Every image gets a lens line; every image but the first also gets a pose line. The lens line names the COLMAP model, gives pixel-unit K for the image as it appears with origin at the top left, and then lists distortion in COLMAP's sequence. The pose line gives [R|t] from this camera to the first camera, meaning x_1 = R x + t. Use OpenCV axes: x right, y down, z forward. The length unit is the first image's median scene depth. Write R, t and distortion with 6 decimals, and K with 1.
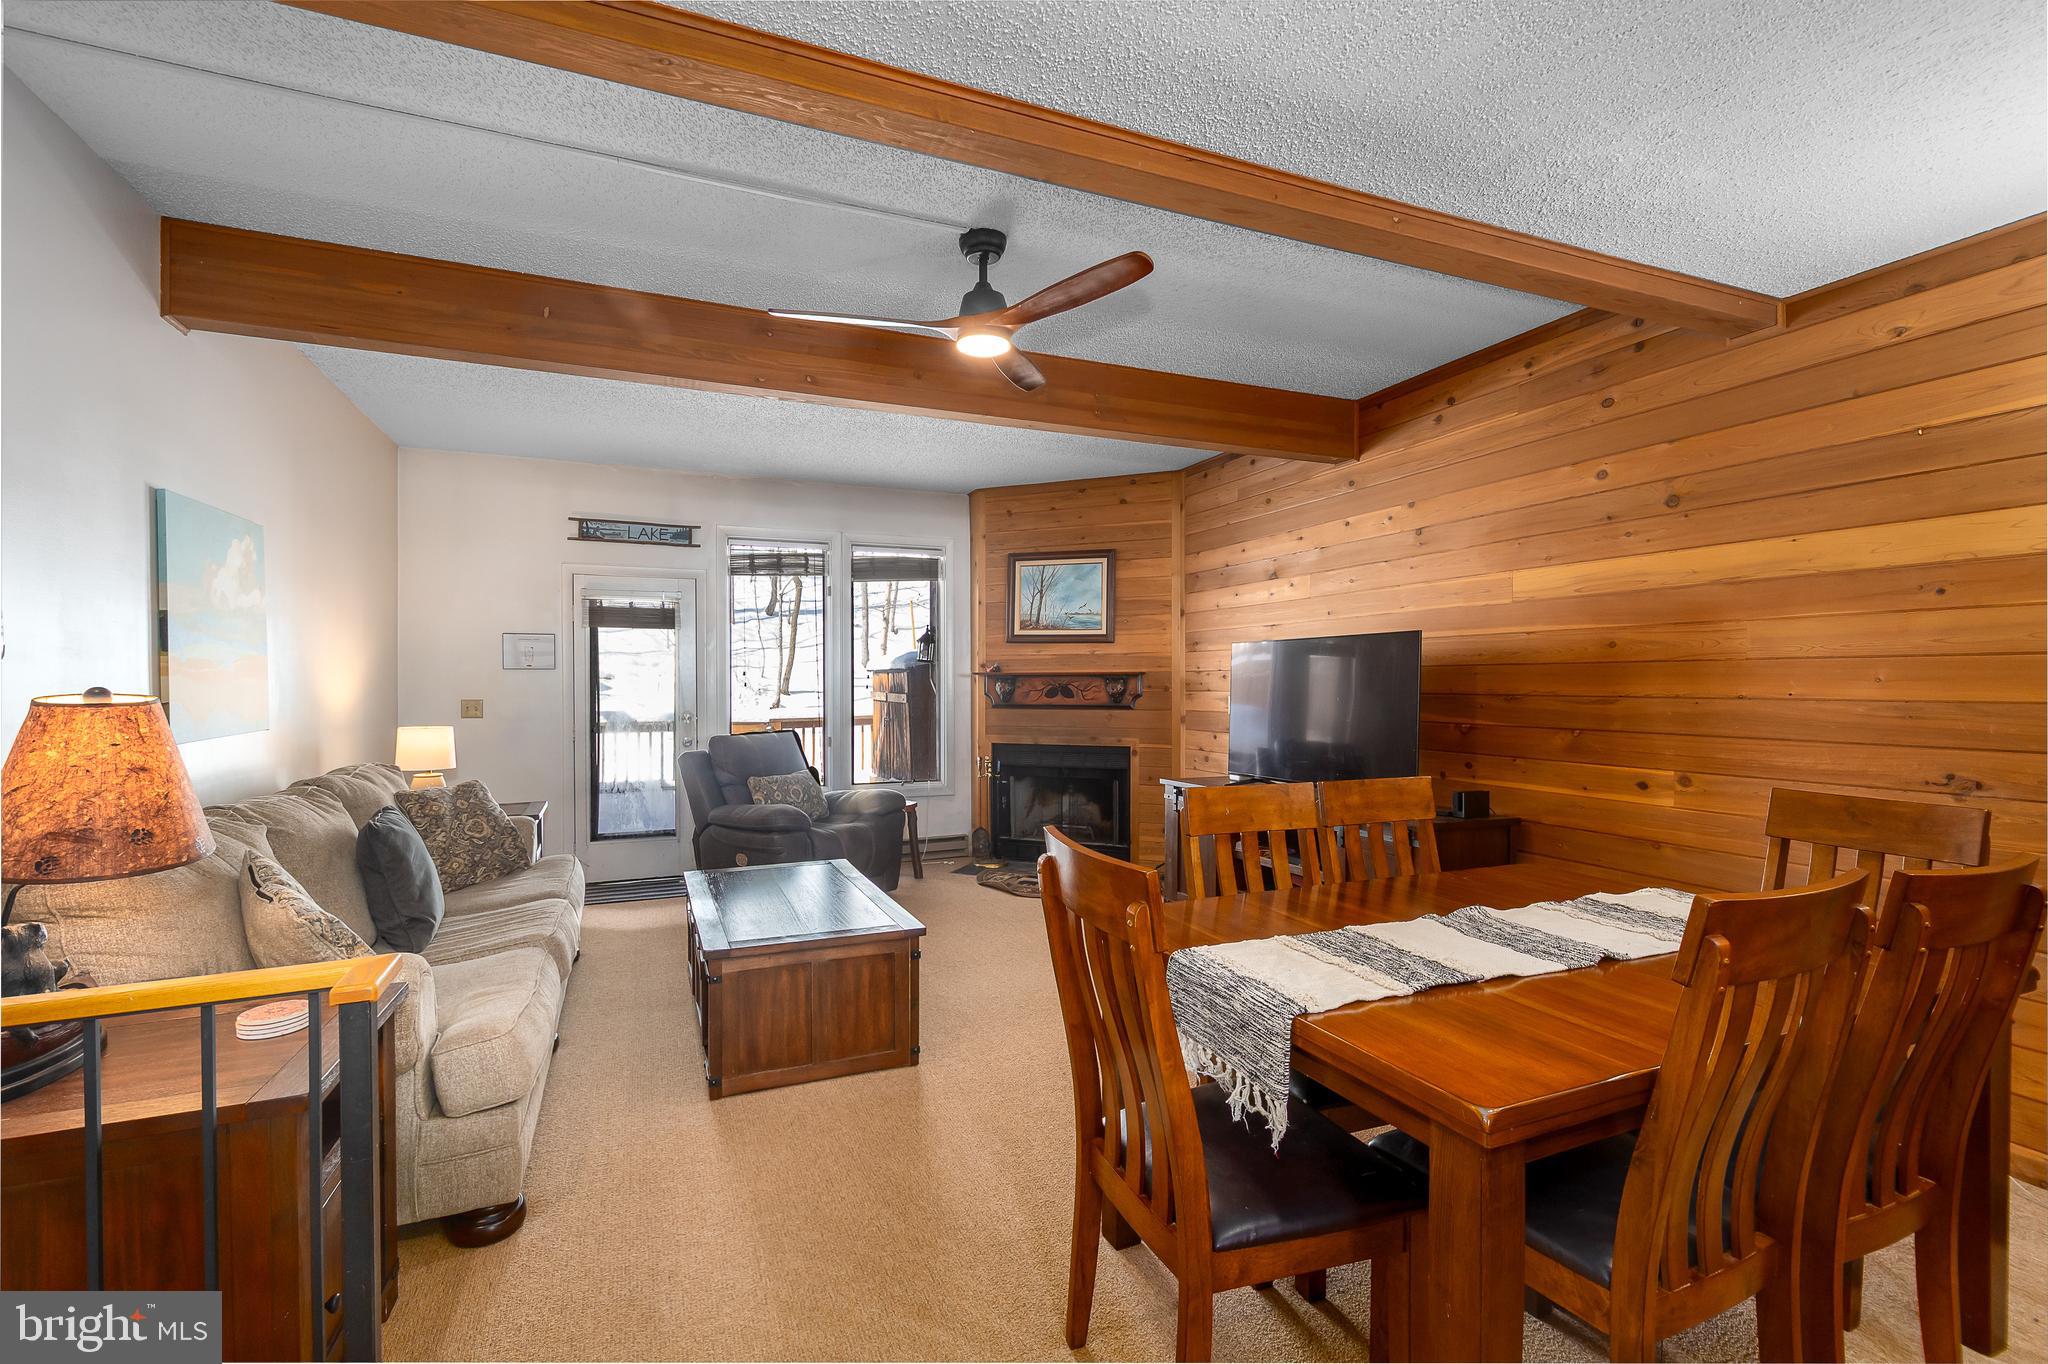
lens RADIAL K [[893.7, 0, 1011.8], [0, 893.7, 685.2], [0, 0, 1]] dist [0.000026, -0.000427]
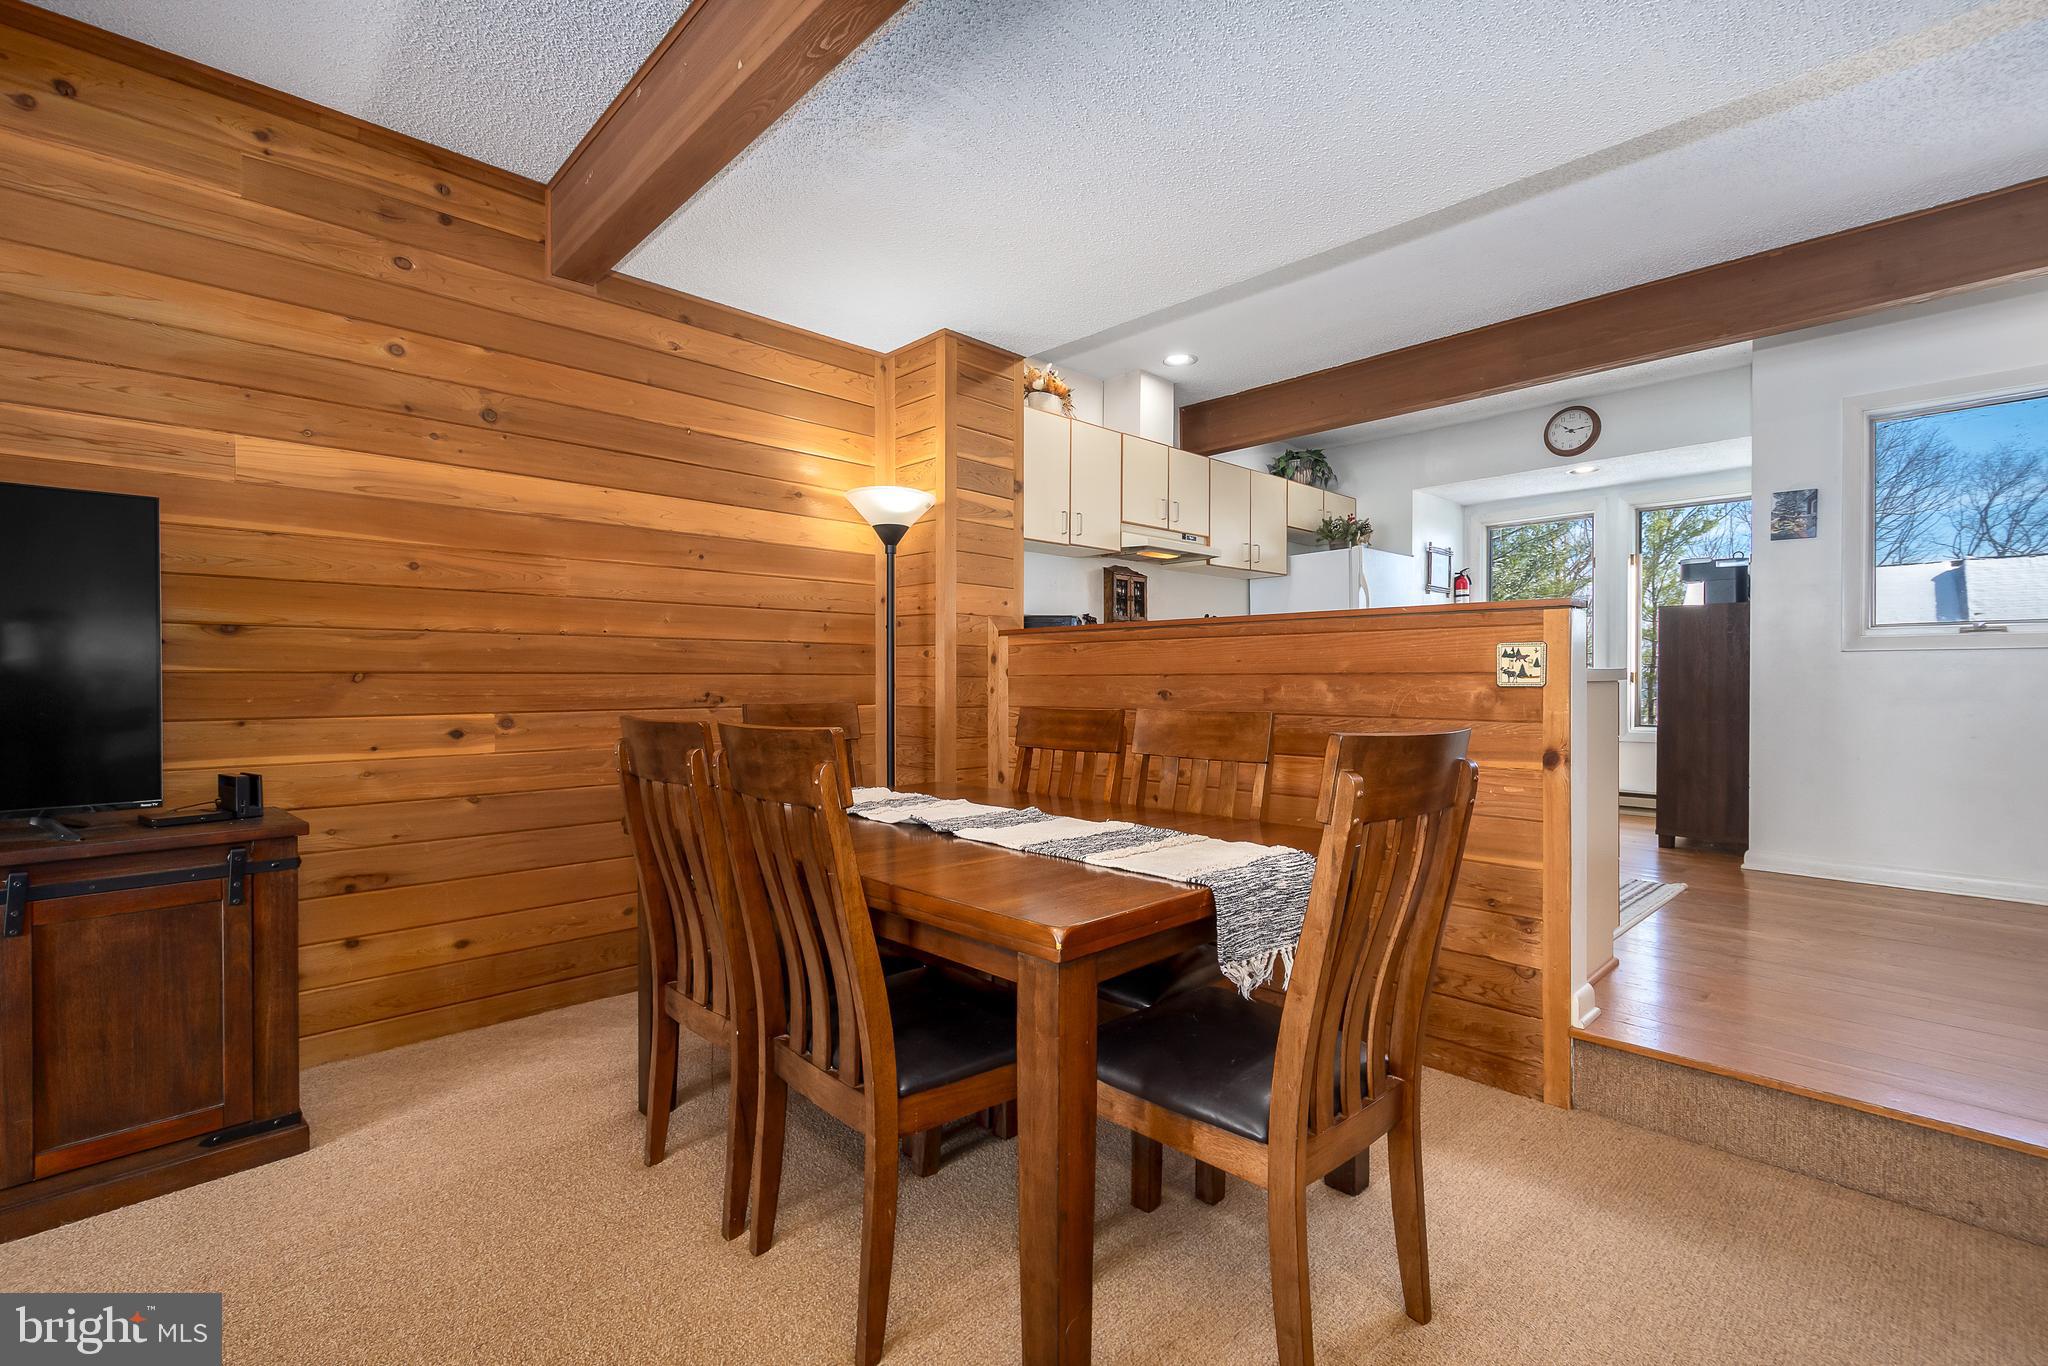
lens RADIAL K [[893.7, 0, 1013.3], [0, 893.7, 681.0], [0, 0, 1]] dist [0.000026, -0.000427]
pose [[-0.357030, -0.003306, 0.934087, -0.353749], [0.003396, 0.999983, 0.004837, 0.071997], [-0.934087, 0.004899, -0.357012, 0.986221]]
